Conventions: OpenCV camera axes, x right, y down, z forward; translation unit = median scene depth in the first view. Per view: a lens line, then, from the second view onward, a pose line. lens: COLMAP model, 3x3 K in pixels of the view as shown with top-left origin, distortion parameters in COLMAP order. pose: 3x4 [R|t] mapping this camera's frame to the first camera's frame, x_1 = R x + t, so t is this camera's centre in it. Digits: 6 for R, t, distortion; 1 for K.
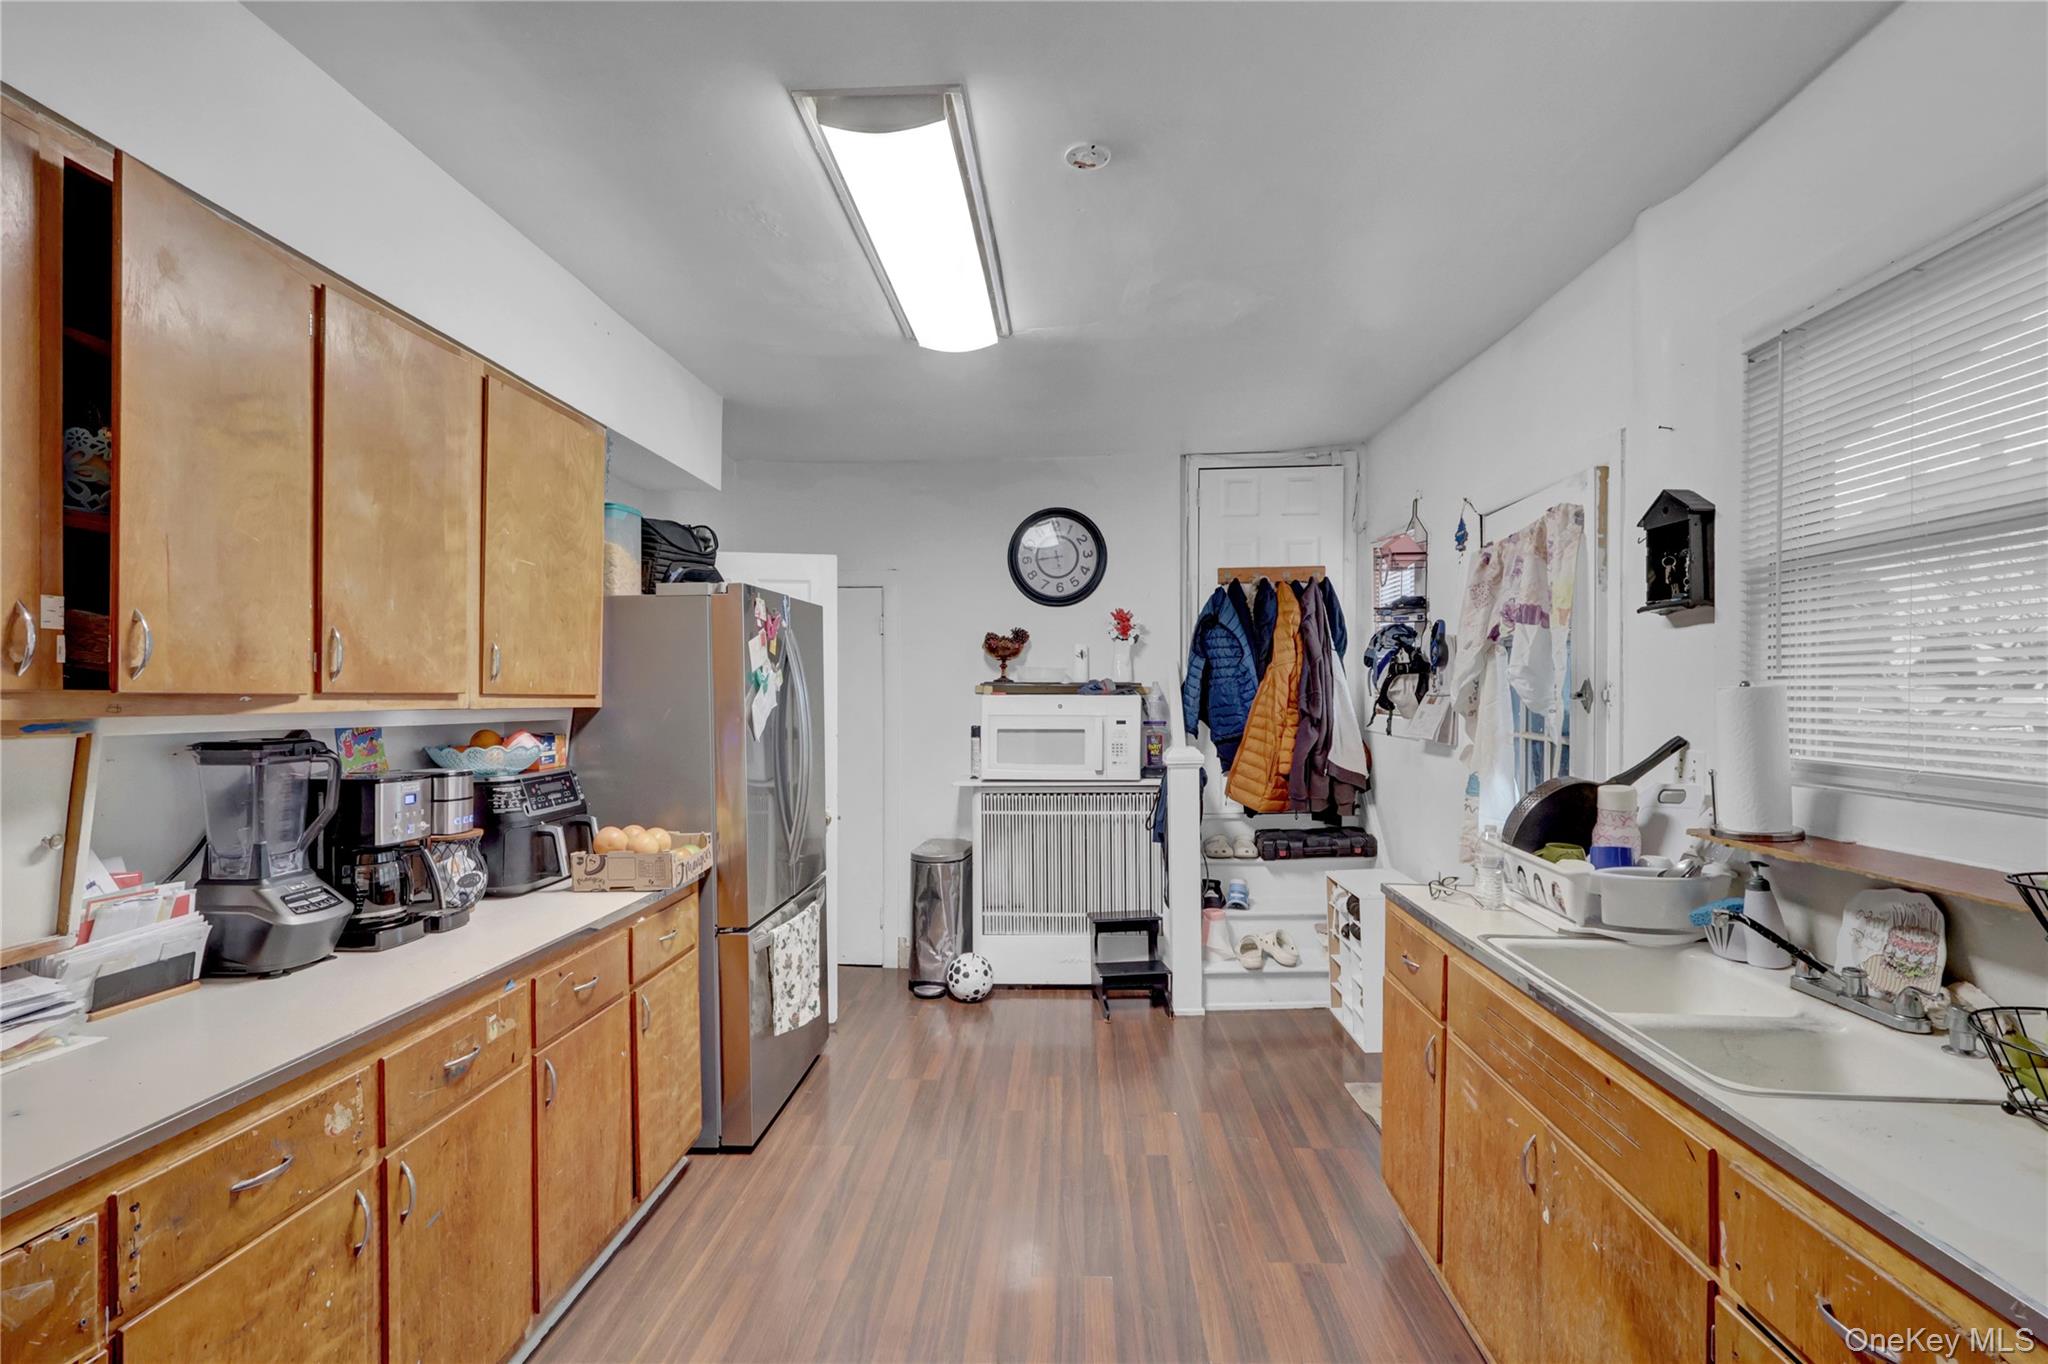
lens RADIAL K [[937.9, 0, 1031.1], [0, 937.9, 696.7], [0, 0, 1]] dist [0.001641, 0.002342]
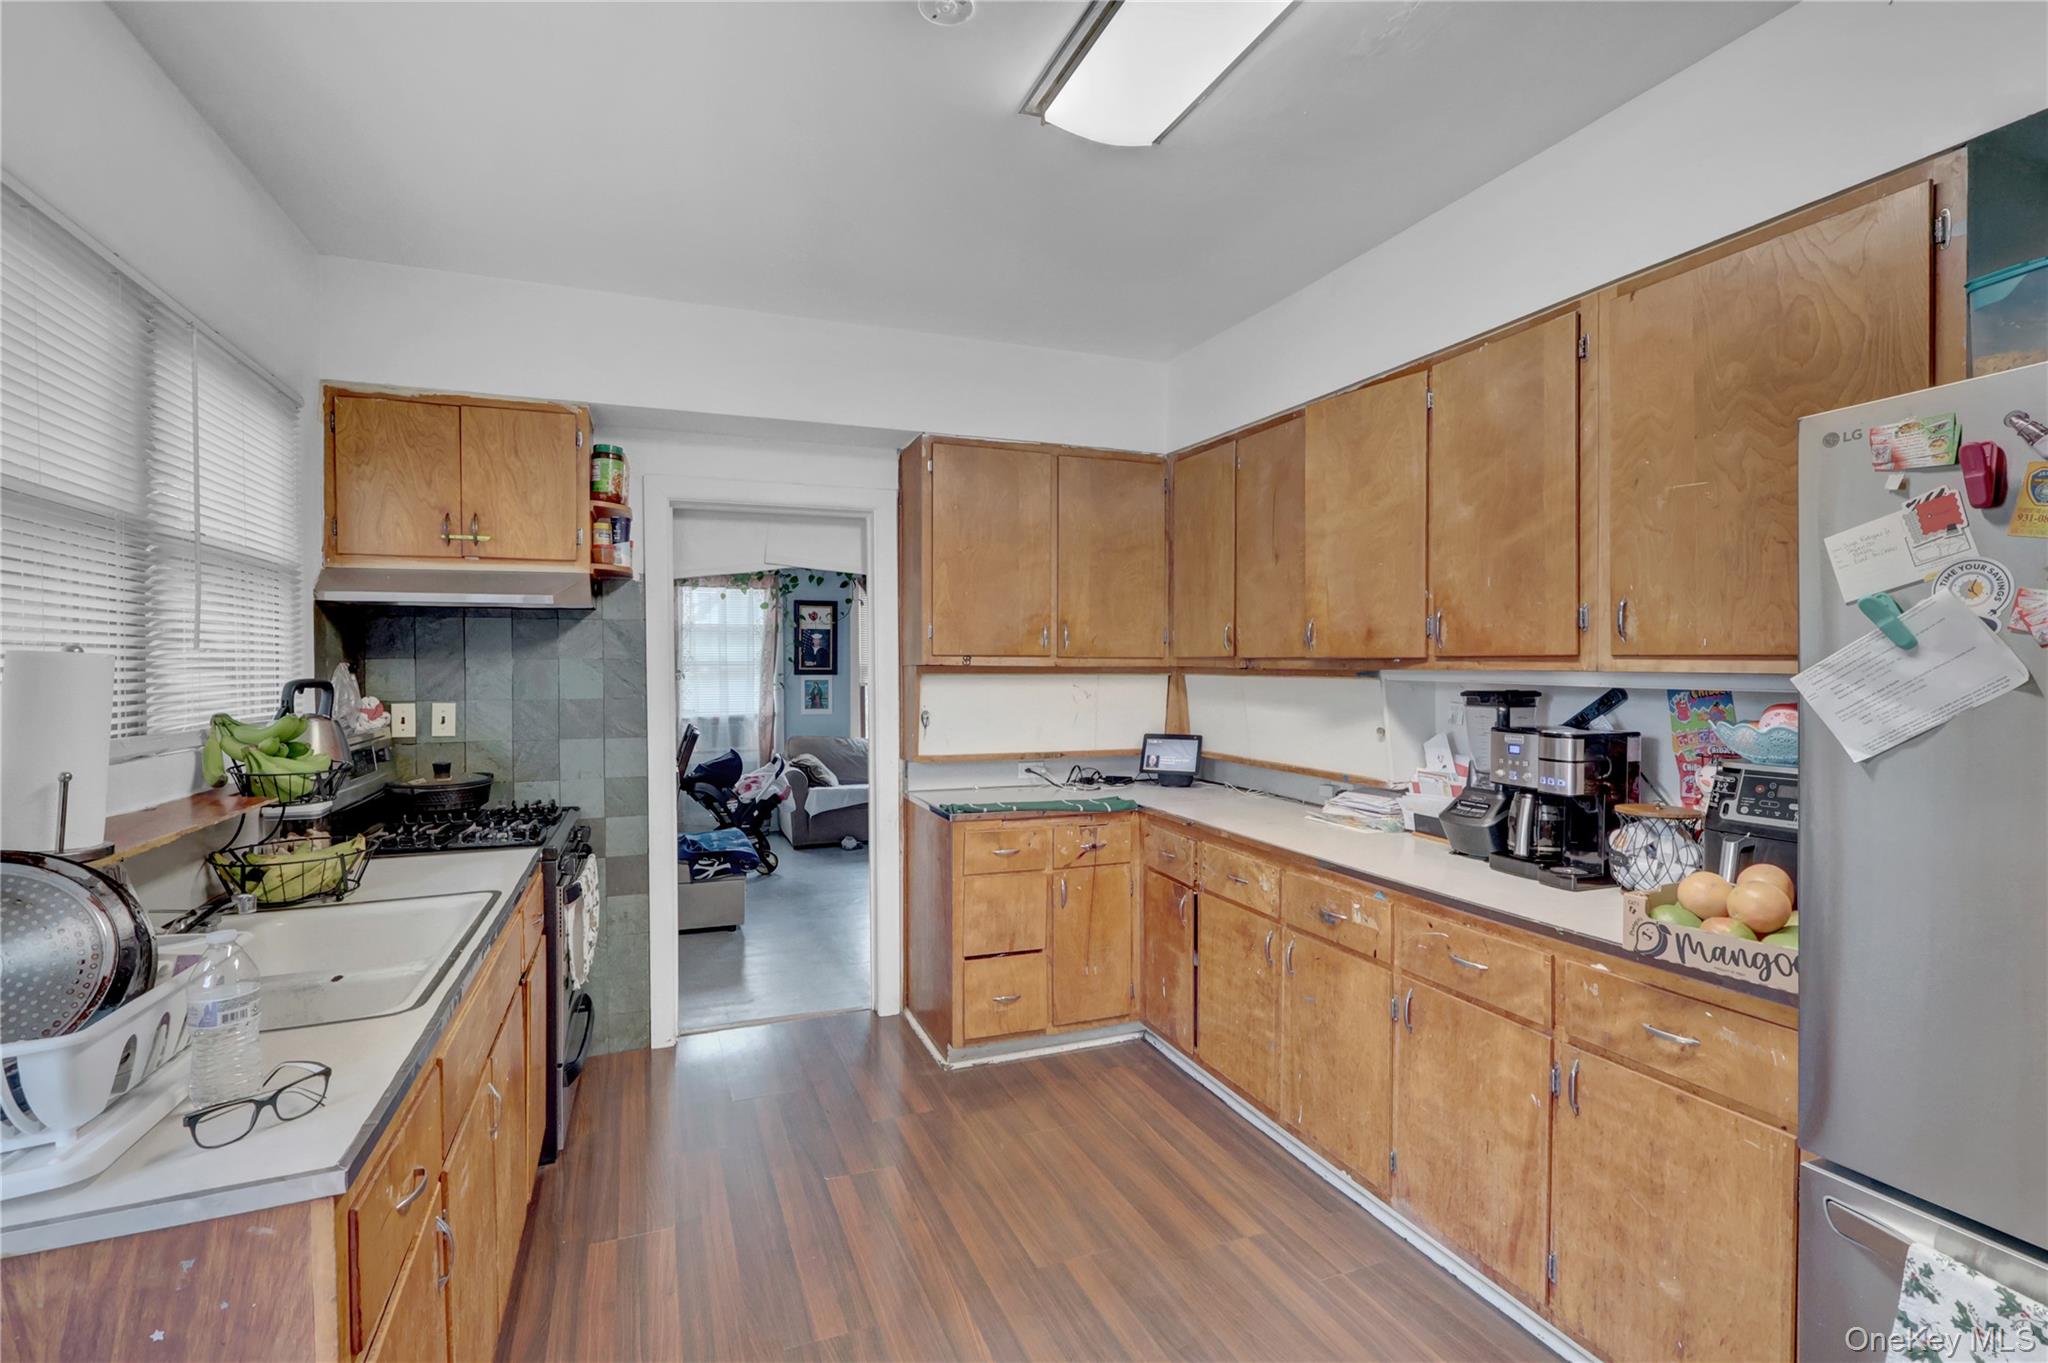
lens RADIAL K [[937.9, 0, 1018.6], [0, 937.9, 679.6], [0, 0, 1]] dist [0.001641, 0.002342]
pose [[-0.905335, 0.012347, -0.424519, 0.290220], [0.003668, 0.999767, 0.021255, -0.000640], [0.424683, 0.017686, -0.905169, 1.437291]]
